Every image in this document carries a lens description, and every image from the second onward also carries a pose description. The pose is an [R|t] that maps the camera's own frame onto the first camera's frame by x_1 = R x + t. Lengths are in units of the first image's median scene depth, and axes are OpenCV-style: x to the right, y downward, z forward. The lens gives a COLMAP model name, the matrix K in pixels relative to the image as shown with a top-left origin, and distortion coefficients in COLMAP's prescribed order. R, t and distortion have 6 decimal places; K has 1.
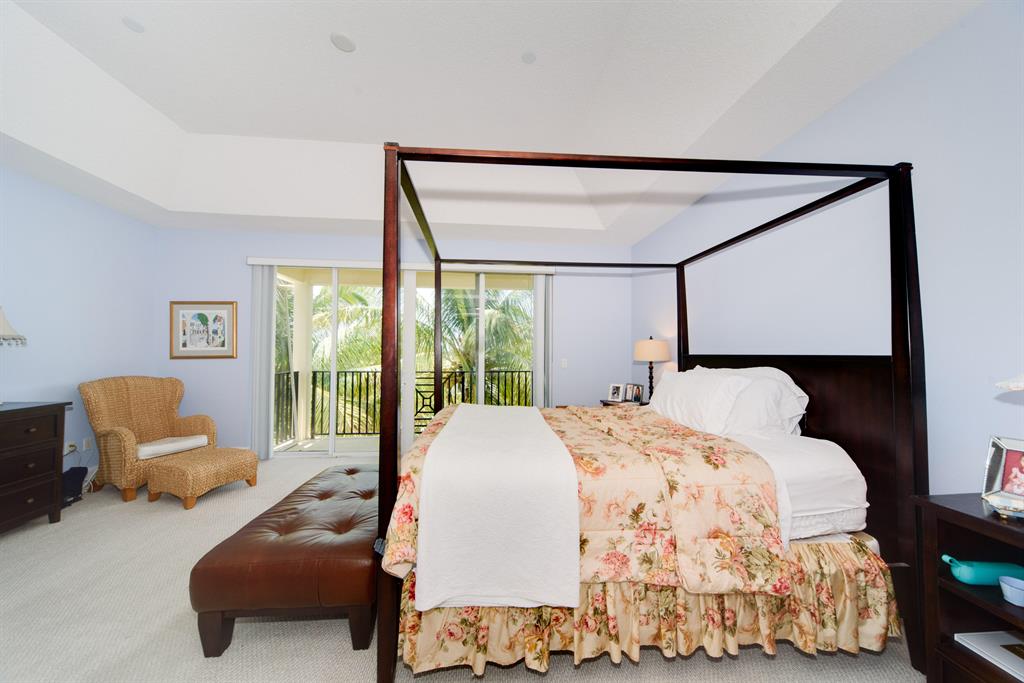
lens RADIAL K [[349.2, 0, 511.1], [0, 349.2, 343.8], [0, 0, 1]] dist [0.001055, -0.000451]
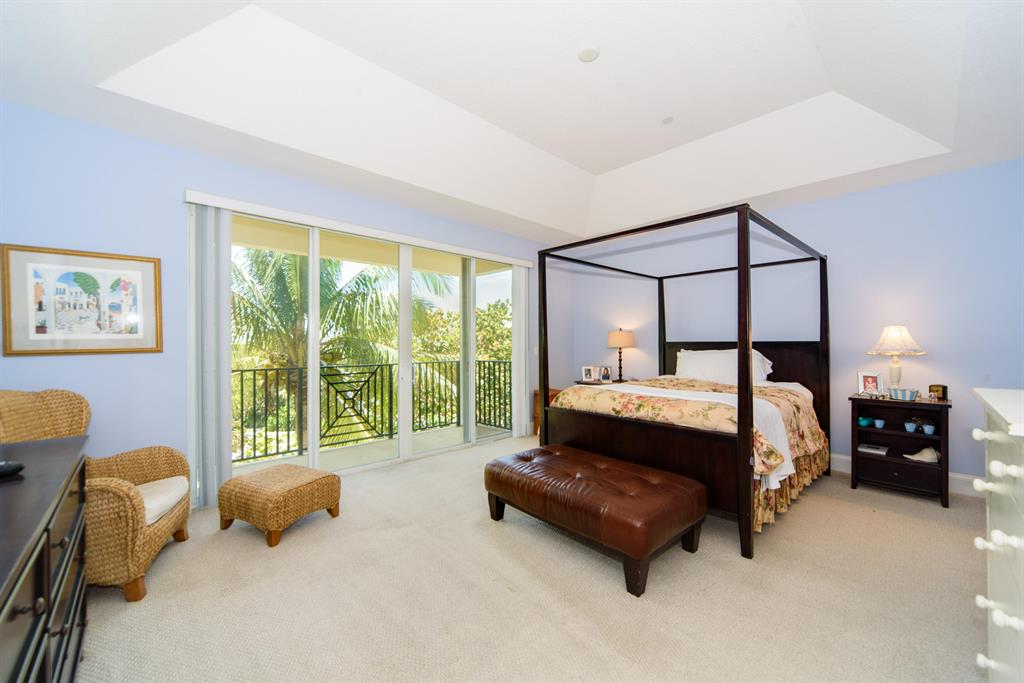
lens RADIAL K [[393.5, 0, 510.2], [0, 393.5, 343.2], [0, 0, 1]] dist [-0.002079, -0.000110]
pose [[0.791475, -0.006779, 0.611164, -0.732876], [-0.008953, 0.999703, 0.022684, 0.004754], [-0.611136, -0.023426, 0.791179, 0.085116]]
